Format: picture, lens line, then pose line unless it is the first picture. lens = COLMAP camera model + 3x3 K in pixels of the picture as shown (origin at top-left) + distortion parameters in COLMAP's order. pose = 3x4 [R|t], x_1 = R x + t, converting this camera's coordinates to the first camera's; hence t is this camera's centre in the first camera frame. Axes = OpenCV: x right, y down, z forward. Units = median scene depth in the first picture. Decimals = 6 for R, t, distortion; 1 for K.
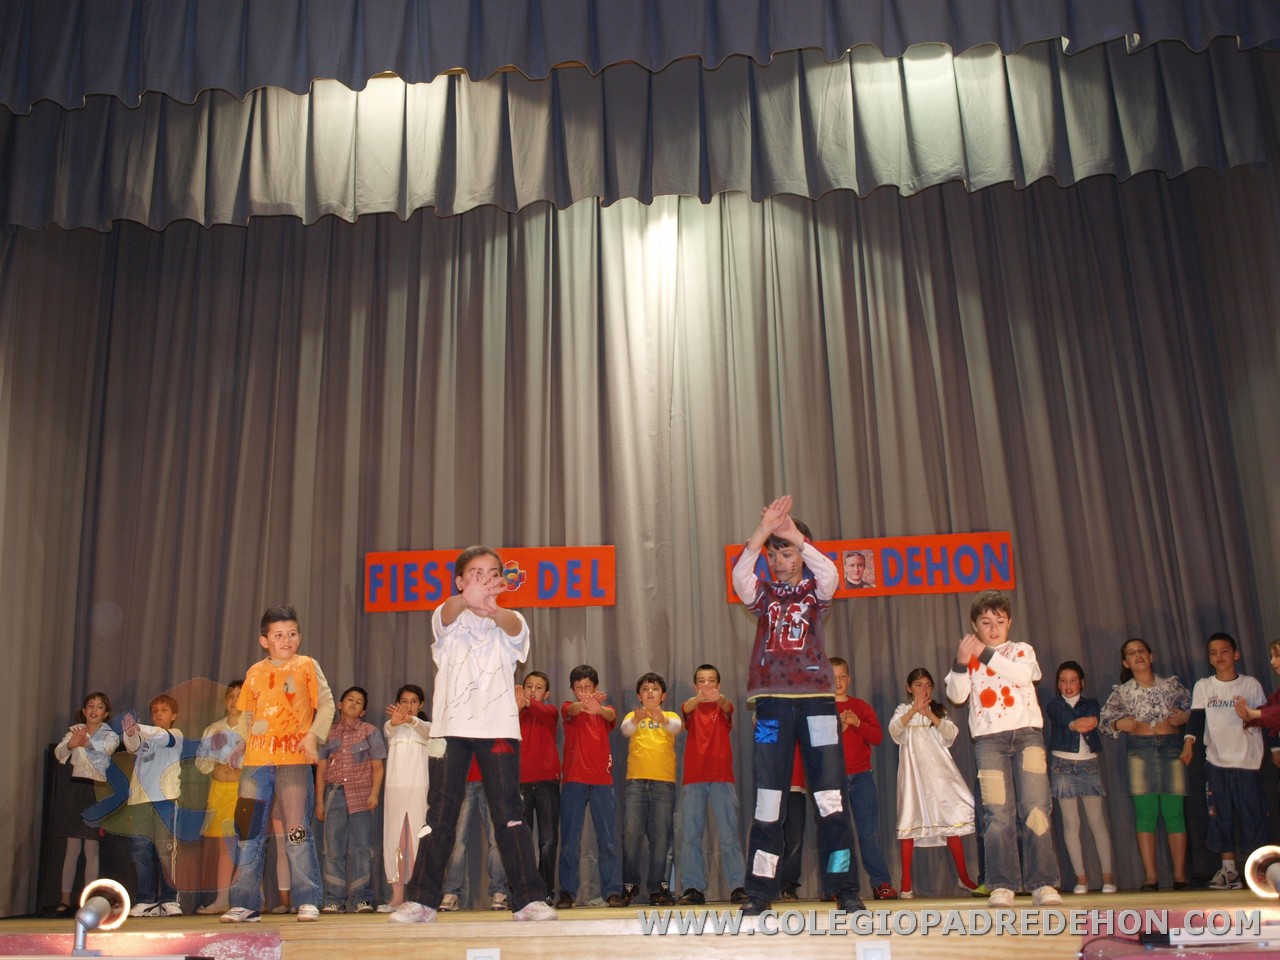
lens RADIAL K [[1501.9, 0, 619.2], [0, 1501.9, 477.6], [0, 0, 1]] dist [-0.089045, 0.084987]
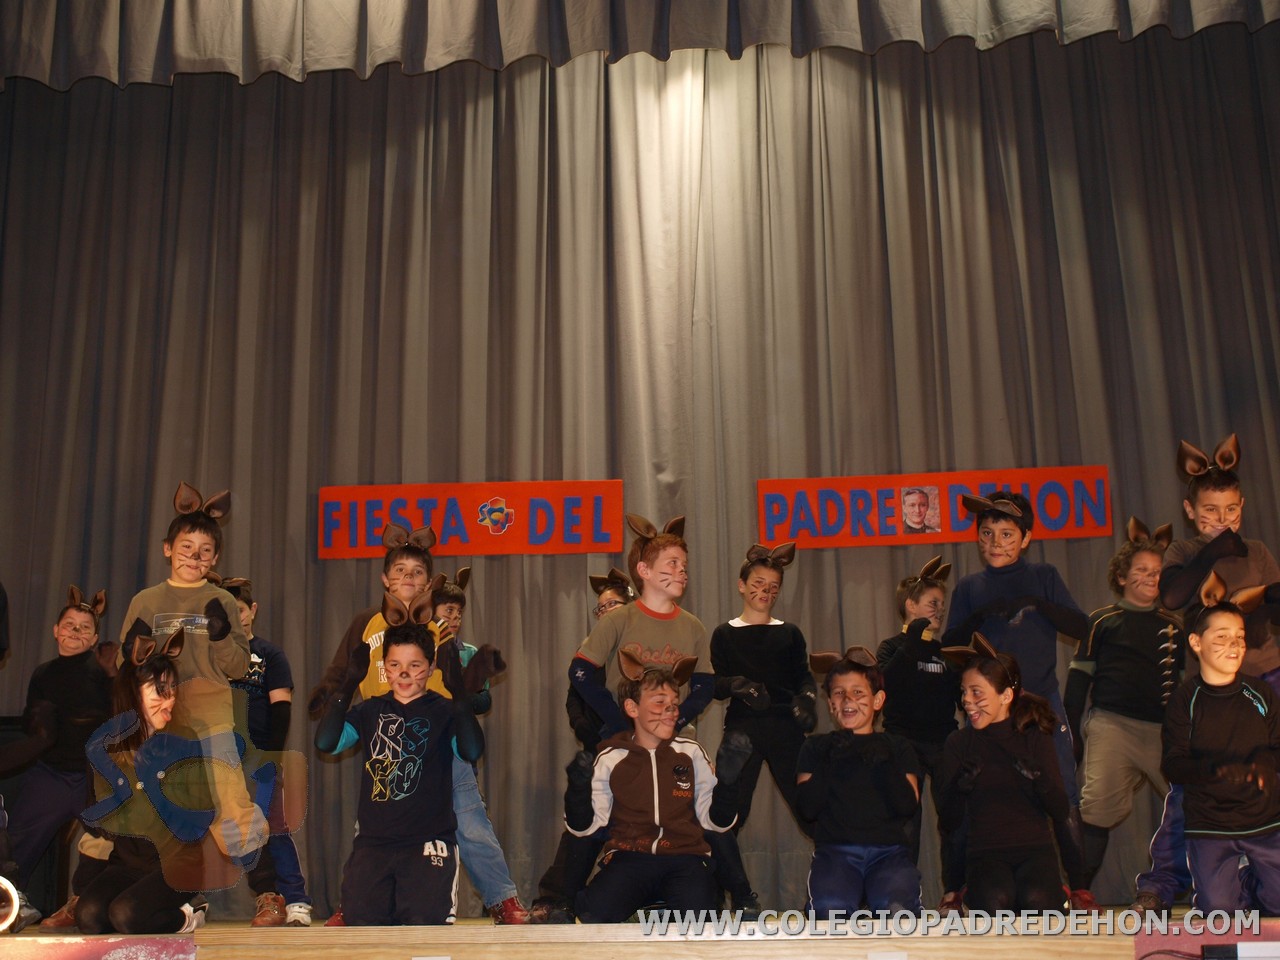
lens RADIAL K [[1866.8, 0, 616.8], [0, 1866.8, 485.1], [0, 0, 1]] dist [-0.051971, 0.033630]
pose [[0.999843, 0.004876, -0.017055, 0.012102], [-0.004013, 0.998727, 0.050290, -0.003055], [0.017279, -0.050213, 0.998589, -0.019036]]
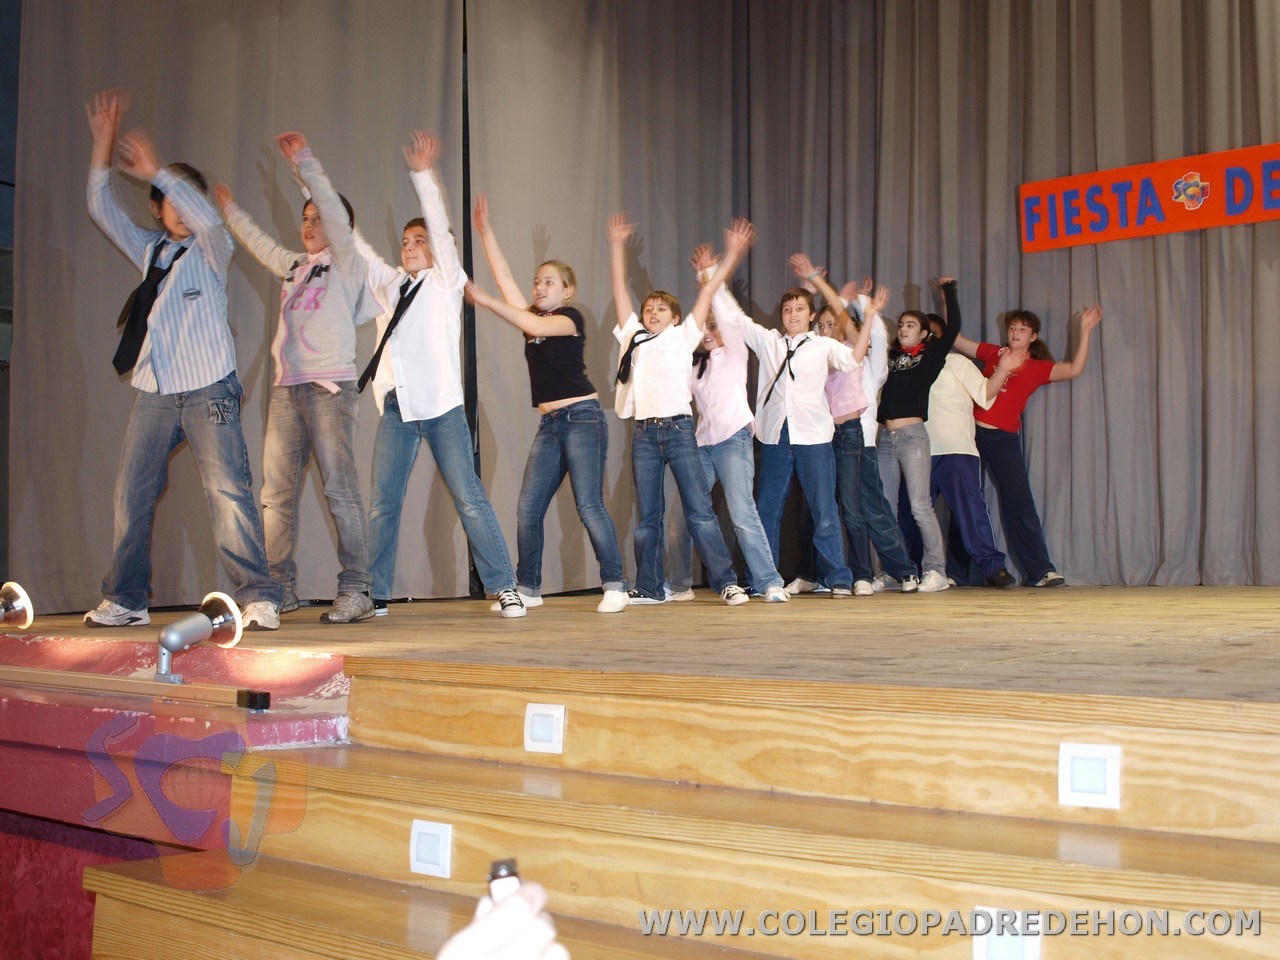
lens RADIAL K [[1429.0, 0, 620.9], [0, 1429.0, 477.4], [0, 0, 1]] dist [-0.099313, 0.111746]
pose [[0.816093, -0.013871, -0.577755, 0.122148], [0.144164, 0.972994, 0.180276, 0.037228], [0.559651, -0.230413, 0.796053, 0.193383]]
